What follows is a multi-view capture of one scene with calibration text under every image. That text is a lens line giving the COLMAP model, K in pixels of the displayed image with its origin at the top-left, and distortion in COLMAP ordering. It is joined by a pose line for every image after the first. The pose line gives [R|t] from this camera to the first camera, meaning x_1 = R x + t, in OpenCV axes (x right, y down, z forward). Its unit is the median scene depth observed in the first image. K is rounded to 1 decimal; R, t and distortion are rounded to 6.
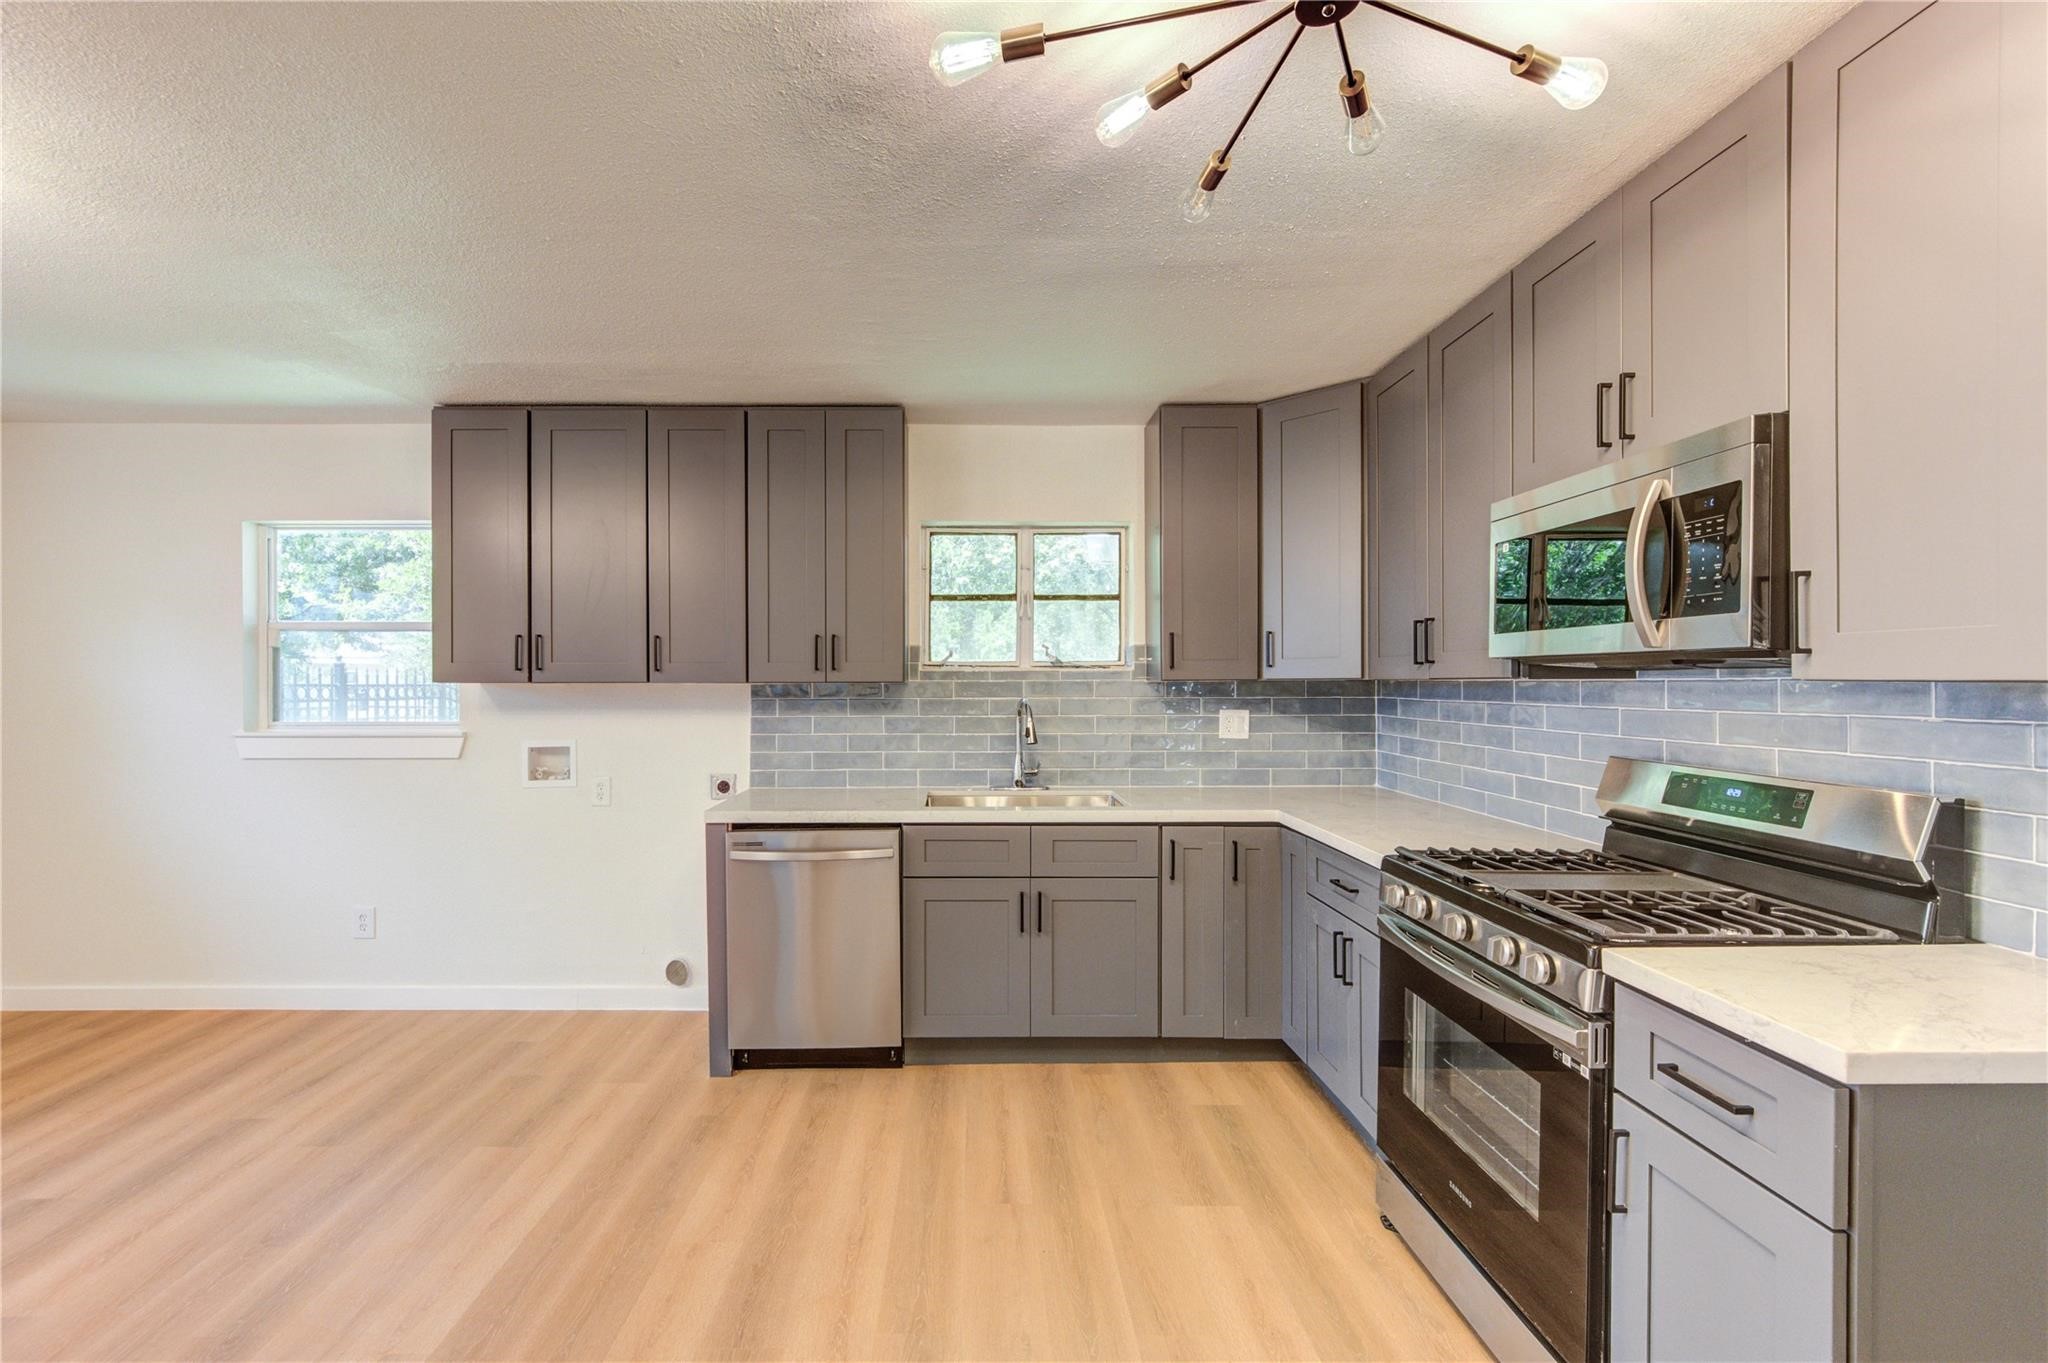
lens RADIAL K [[881.5, 0, 1026.2], [0, 881.5, 684.9], [0, 0, 1]] dist [-0.002261, -0.000207]
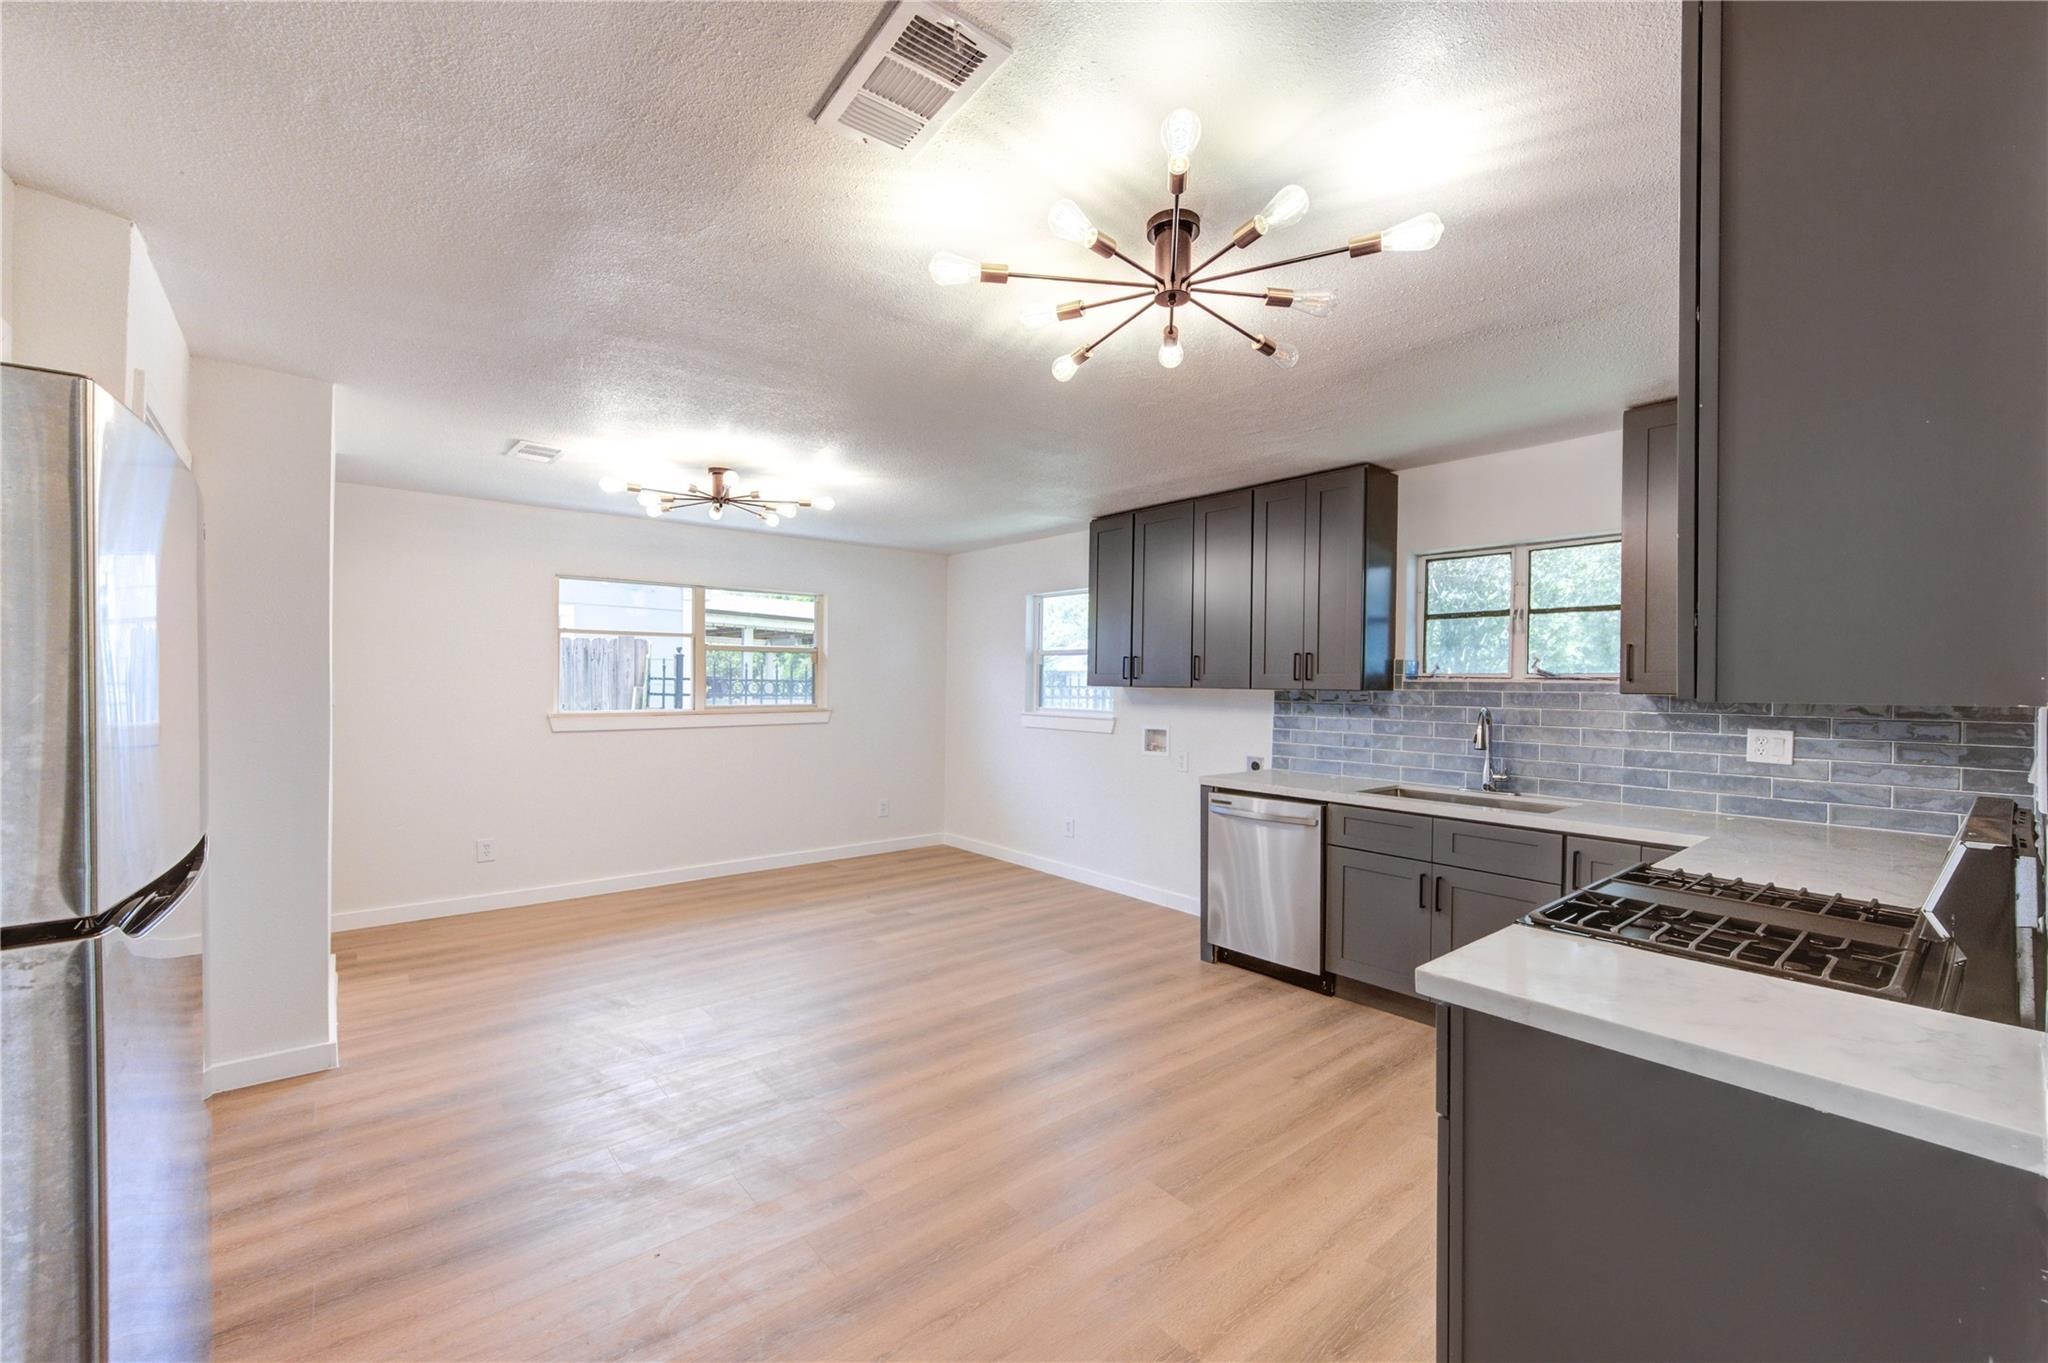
lens RADIAL K [[809.4, 0, 1023.6], [0, 809.4, 686.6], [0, 0, 1]] dist [-0.002257, -0.000073]
pose [[0.643298, 0.014035, -0.765487, 0.376912], [-0.019535, 0.999807, 0.001914, -0.001641], [0.765367, 0.013723, 0.643448, -0.070065]]
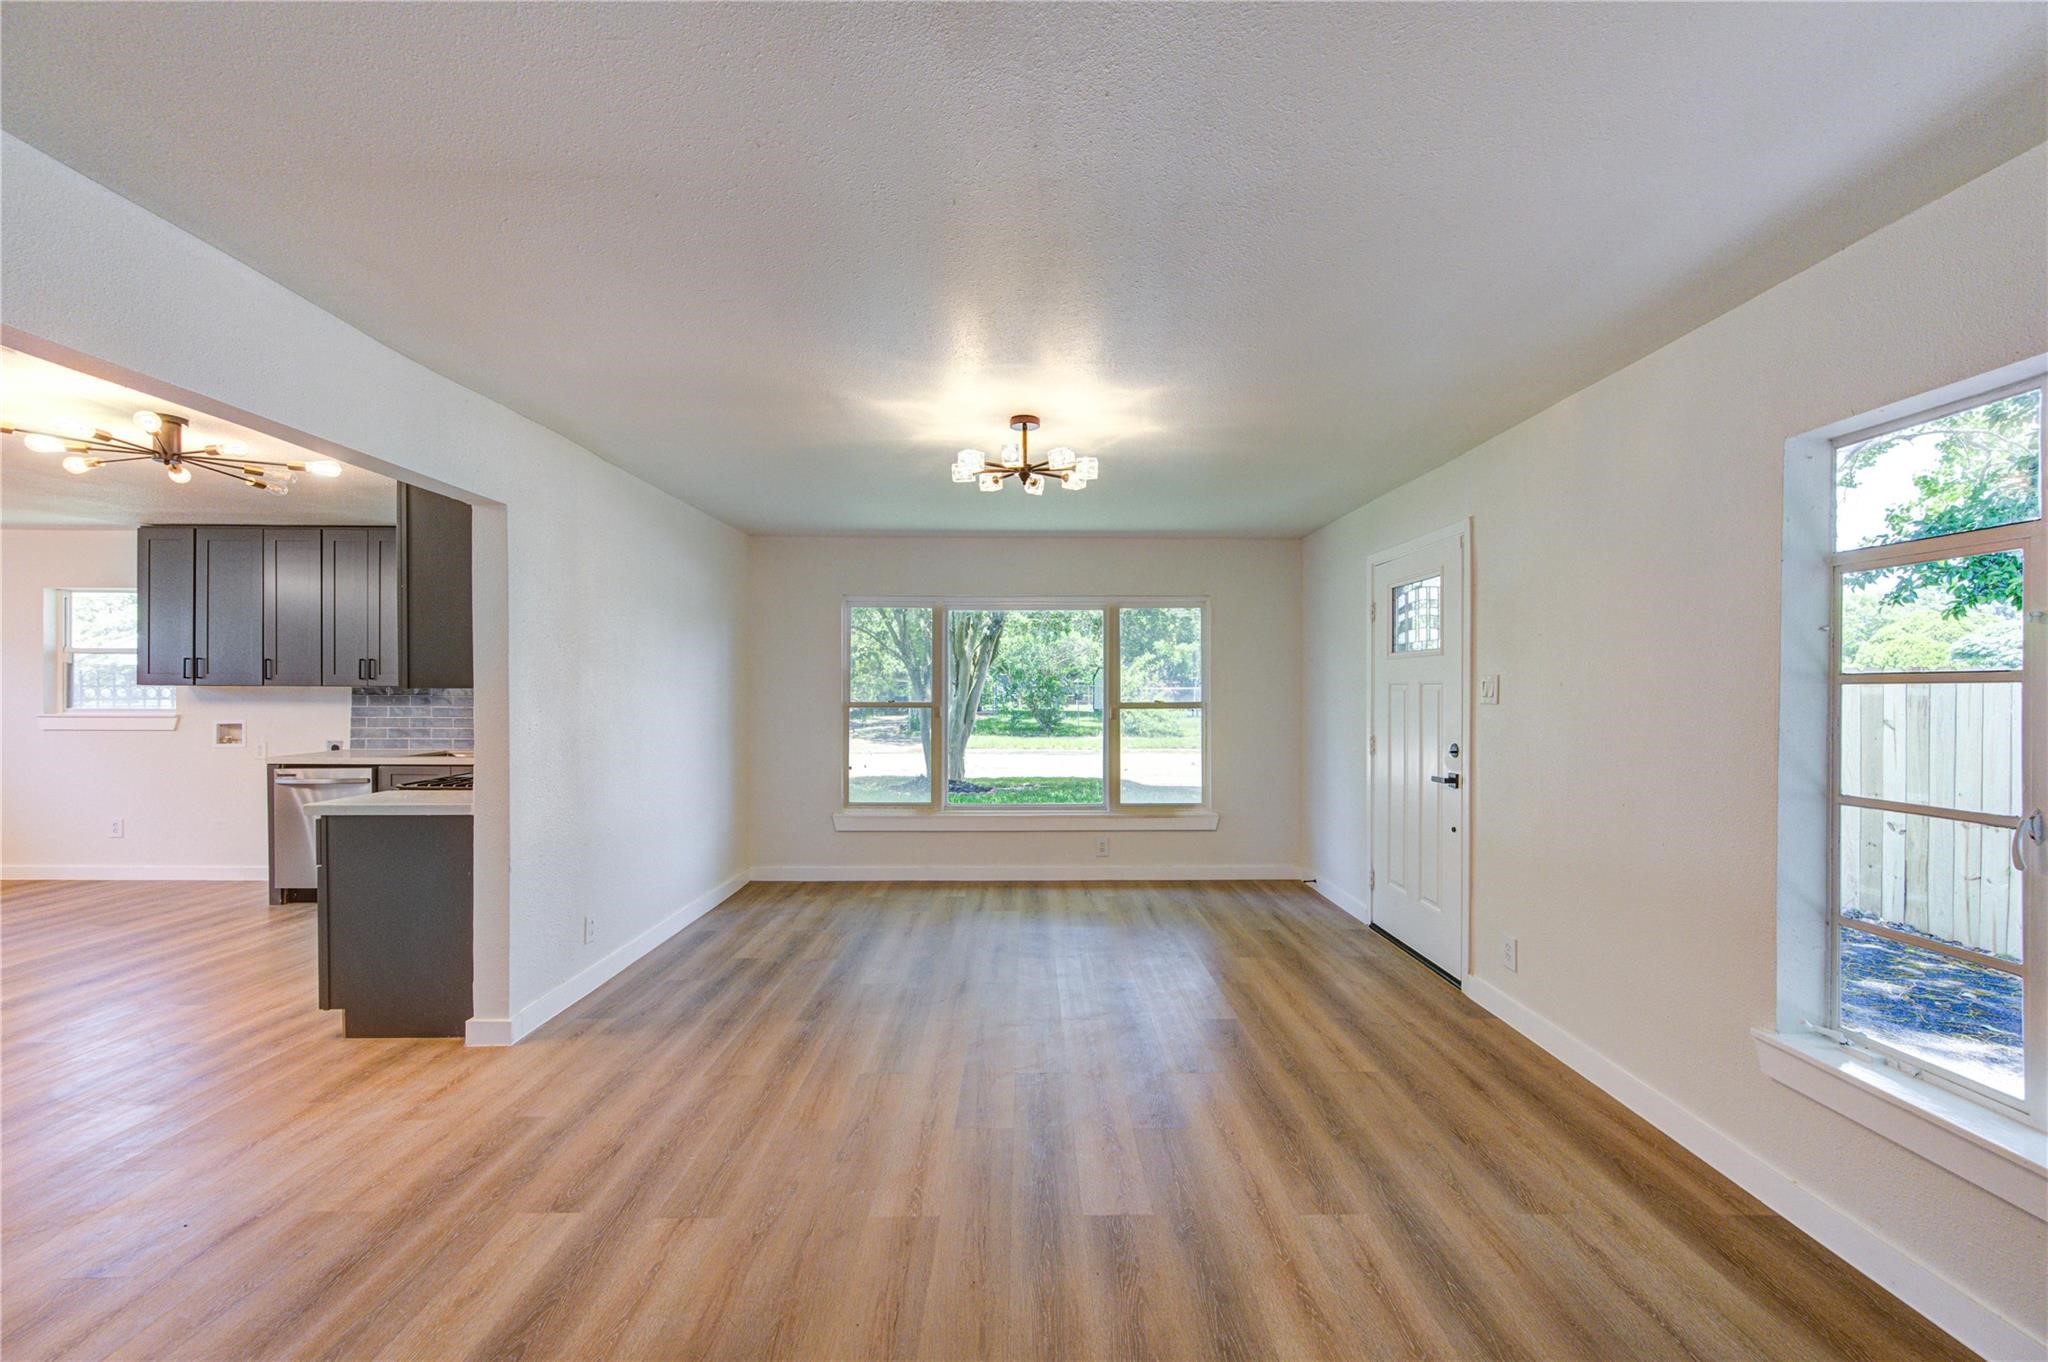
lens RADIAL K [[809.4, 0, 1004.0], [0, 809.4, 685.8], [0, 0, 1]] dist [-0.002257, -0.000073]
pose [[0.999941, 0.005510, 0.009316, 0.912349], [-0.005531, 0.999982, 0.002222, -0.012957], [-0.009304, -0.002273, 0.999954, -0.543499]]
